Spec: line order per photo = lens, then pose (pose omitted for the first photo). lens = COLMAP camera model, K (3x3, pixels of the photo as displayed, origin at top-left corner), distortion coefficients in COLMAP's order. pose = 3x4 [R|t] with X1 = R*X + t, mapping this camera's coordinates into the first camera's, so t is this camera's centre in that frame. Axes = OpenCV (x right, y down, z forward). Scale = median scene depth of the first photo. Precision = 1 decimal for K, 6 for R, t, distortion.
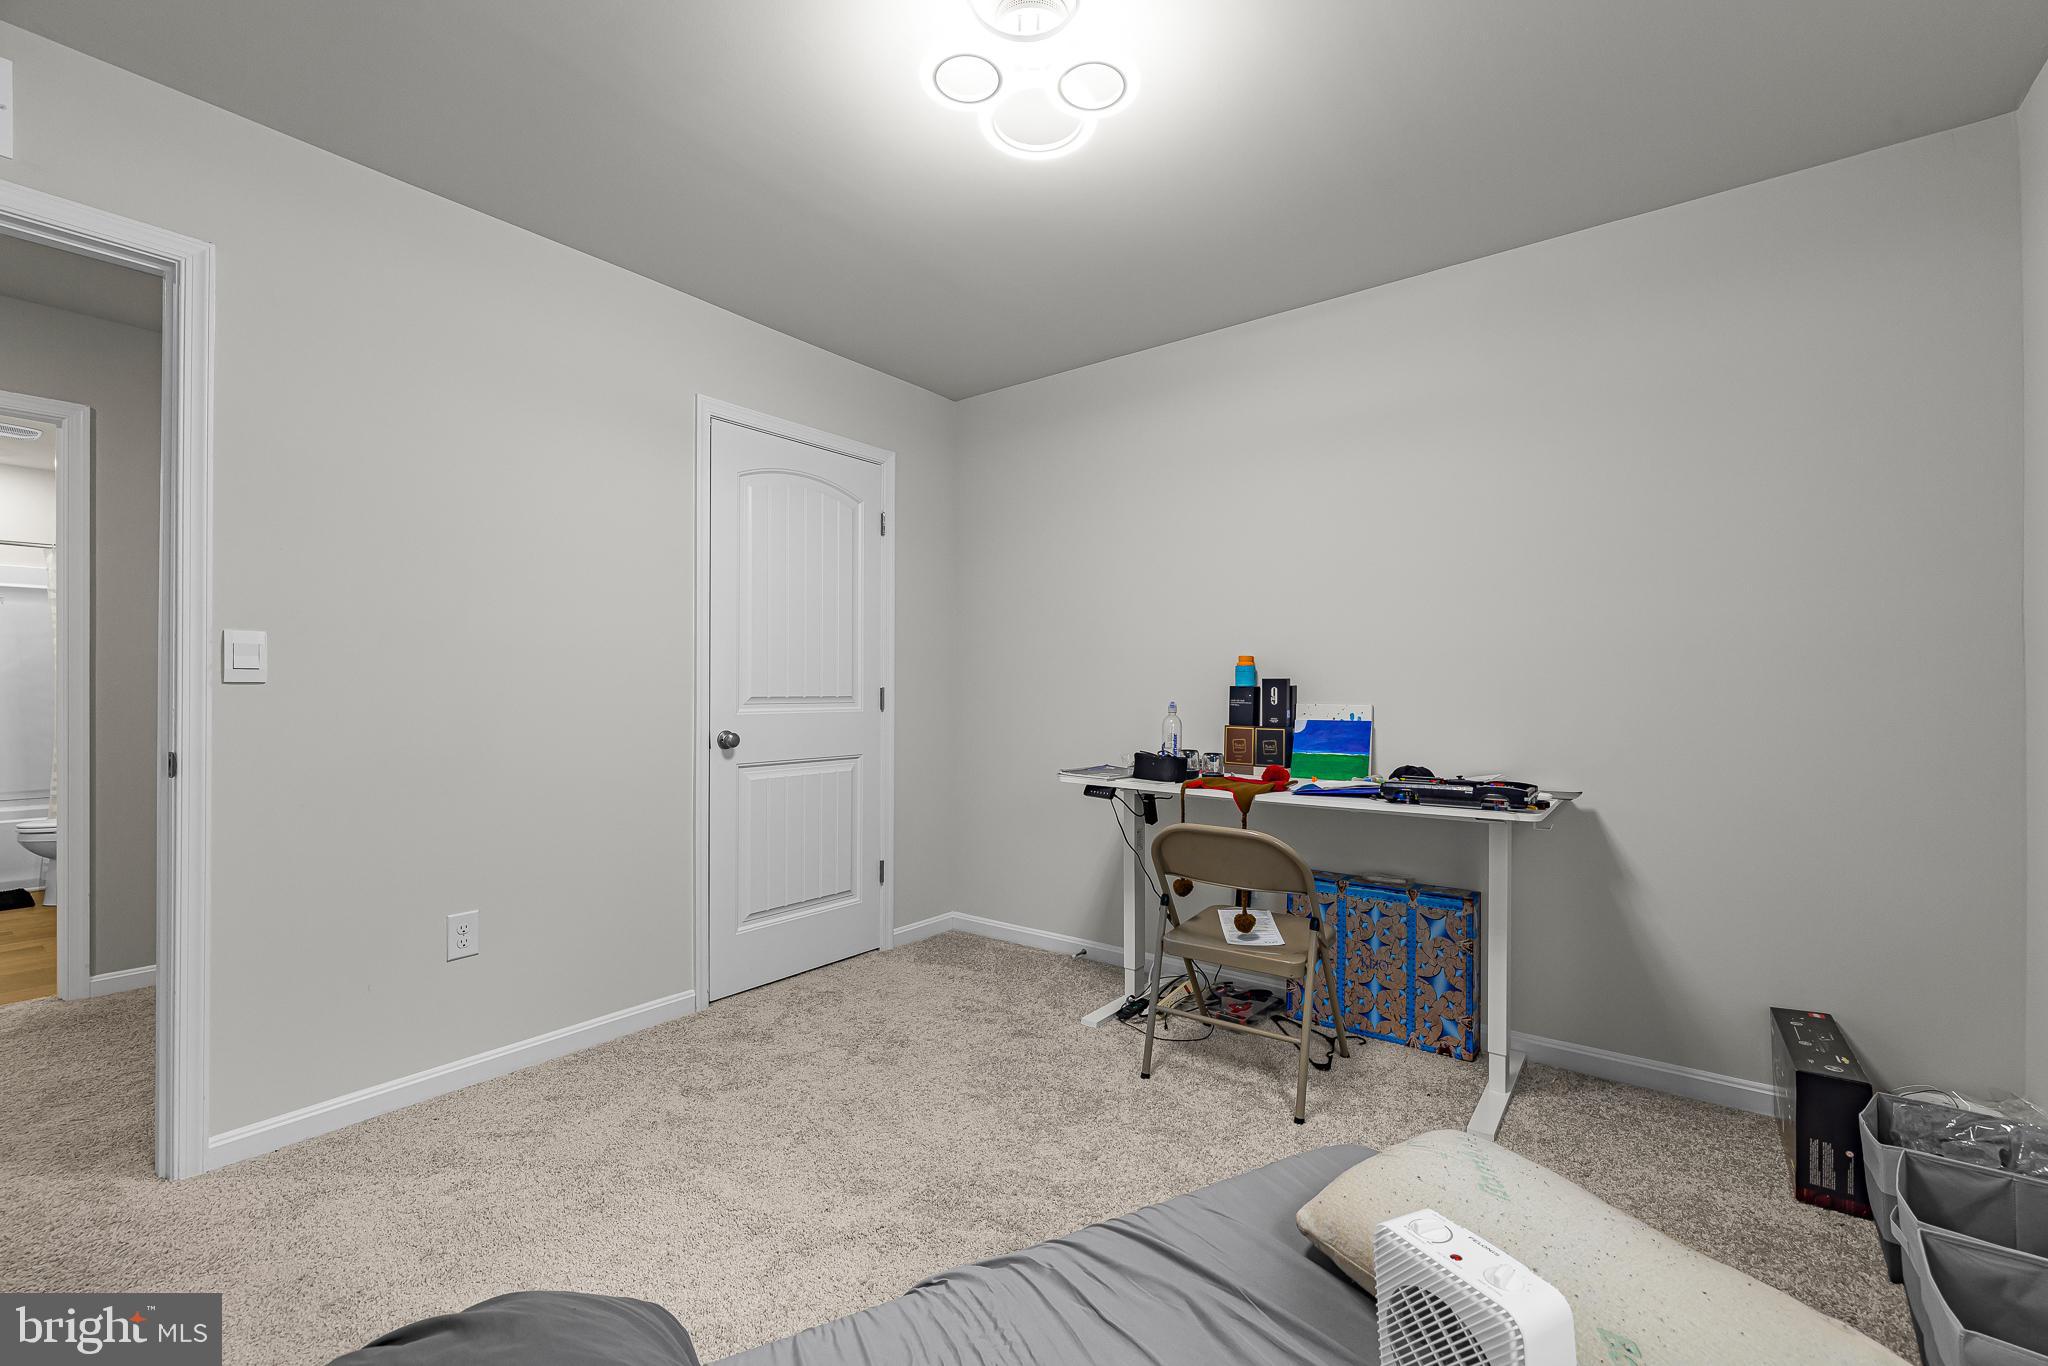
lens RADIAL K [[878.9, 0, 1009.3], [0, 878.9, 688.2], [0, 0, 1]] dist [0.000423, 0.000344]
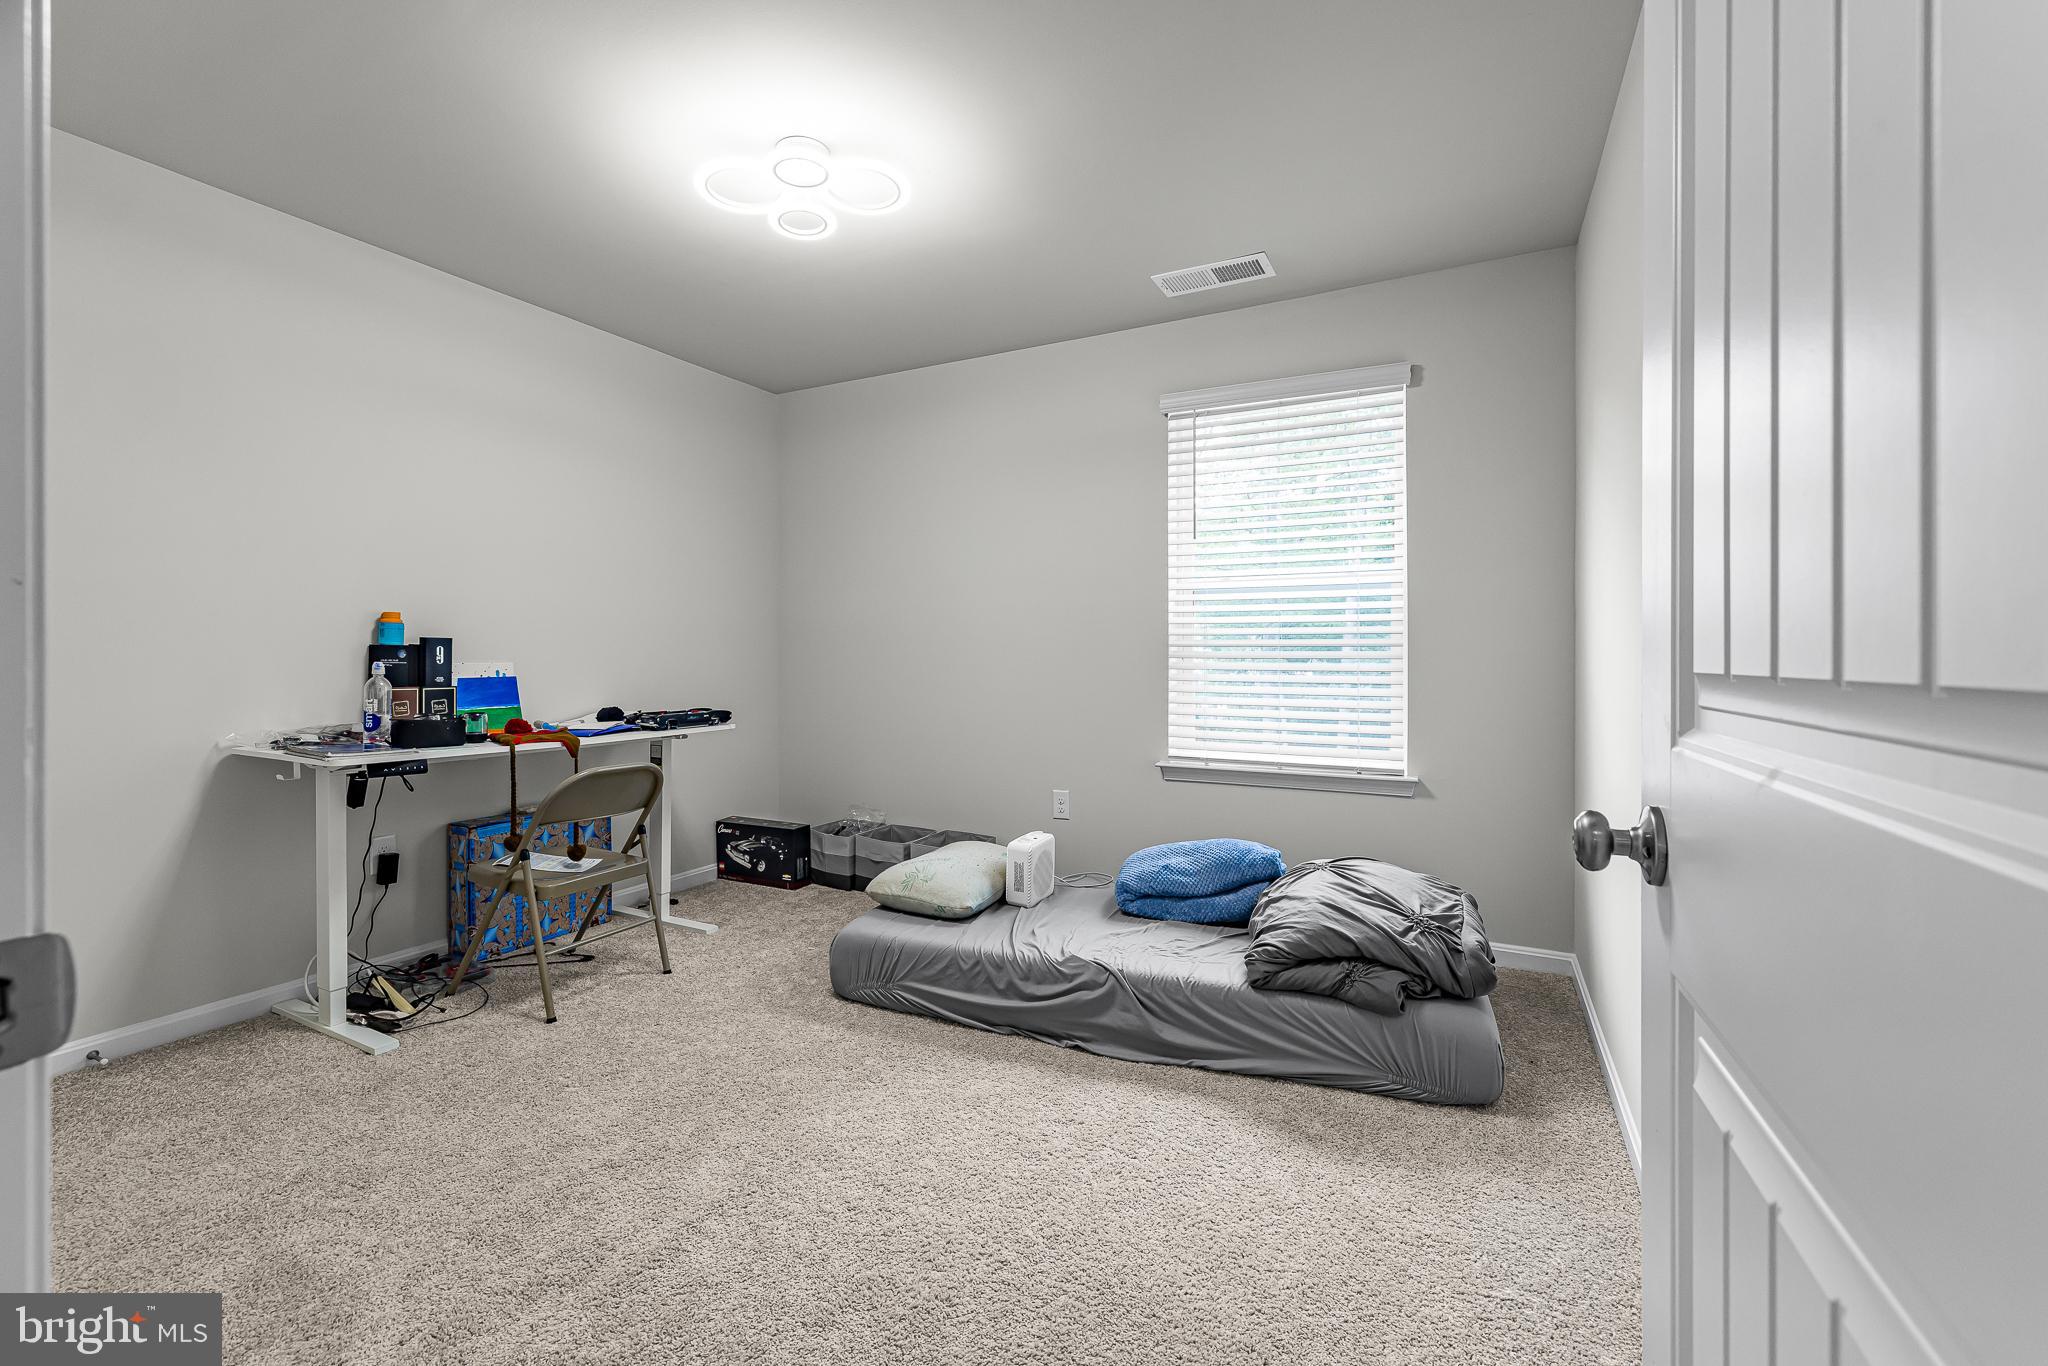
lens RADIAL K [[878.9, 0, 1026.1], [0, 878.9, 672.1], [0, 0, 1]] dist [0.000423, 0.000344]
pose [[-0.191241, -0.022800, 0.981278, -0.825321], [-0.006402, 0.999738, 0.021982, 0.002411], [-0.981522, -0.002078, -0.191337, 0.556055]]
